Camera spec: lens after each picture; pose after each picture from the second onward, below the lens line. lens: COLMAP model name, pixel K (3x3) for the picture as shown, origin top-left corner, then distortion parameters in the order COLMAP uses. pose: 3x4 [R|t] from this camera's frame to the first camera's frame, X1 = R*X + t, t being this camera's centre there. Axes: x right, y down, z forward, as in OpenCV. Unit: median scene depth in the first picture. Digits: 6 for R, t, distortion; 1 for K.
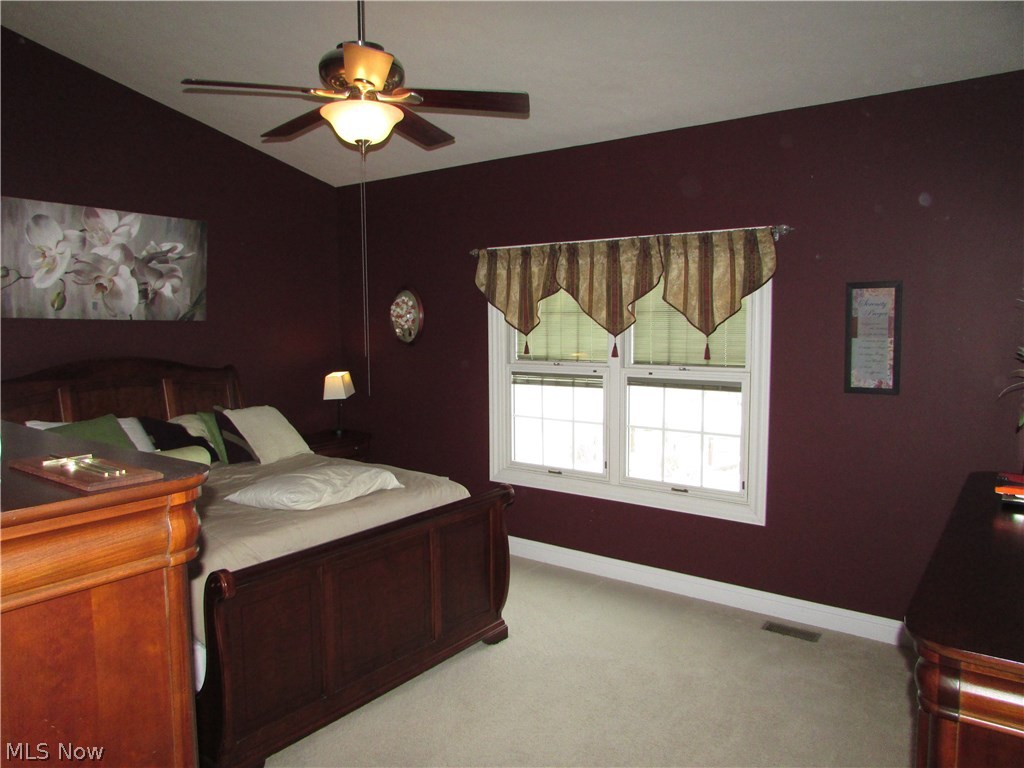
lens RADIAL K [[729.6, 0, 482.9], [0, 729.6, 383.7], [0, 0, 1]] dist [-0.013277, -0.008712]
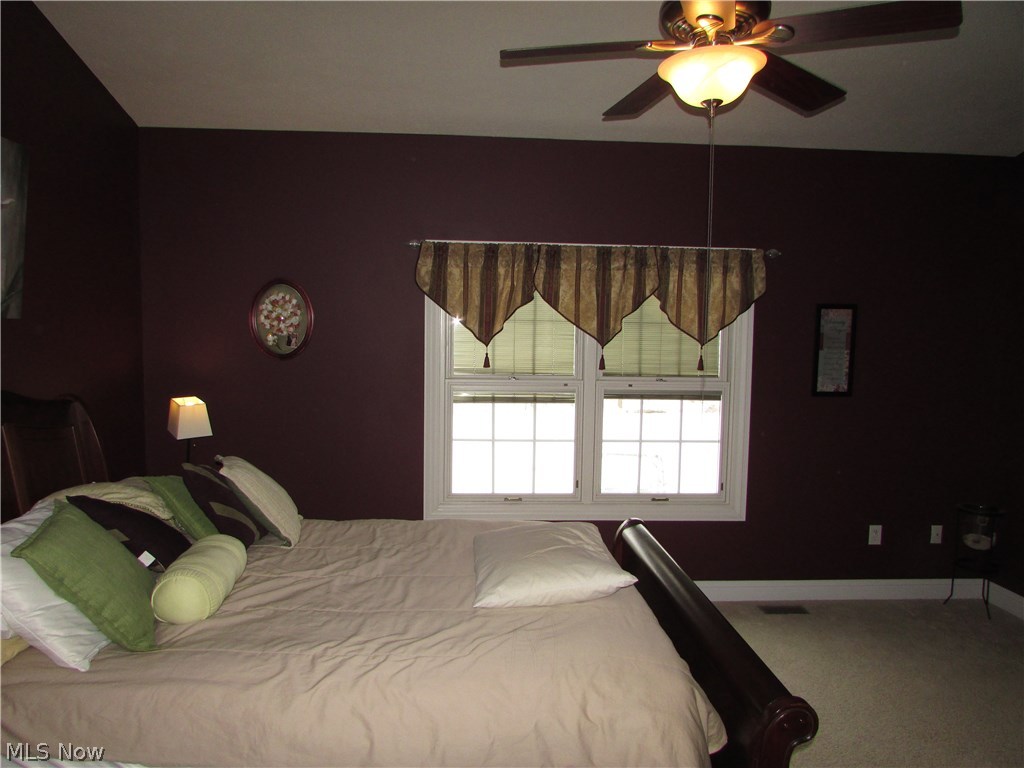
lens RADIAL K [[729.6, 0, 513.7], [0, 729.6, 388.0], [0, 0, 1]] dist [-0.013277, -0.008712]
pose [[0.754383, -0.035305, 0.655485, -0.637298], [0.036669, 0.999260, 0.011620, -0.033102], [-0.655410, 0.015270, 0.755119, 0.427786]]
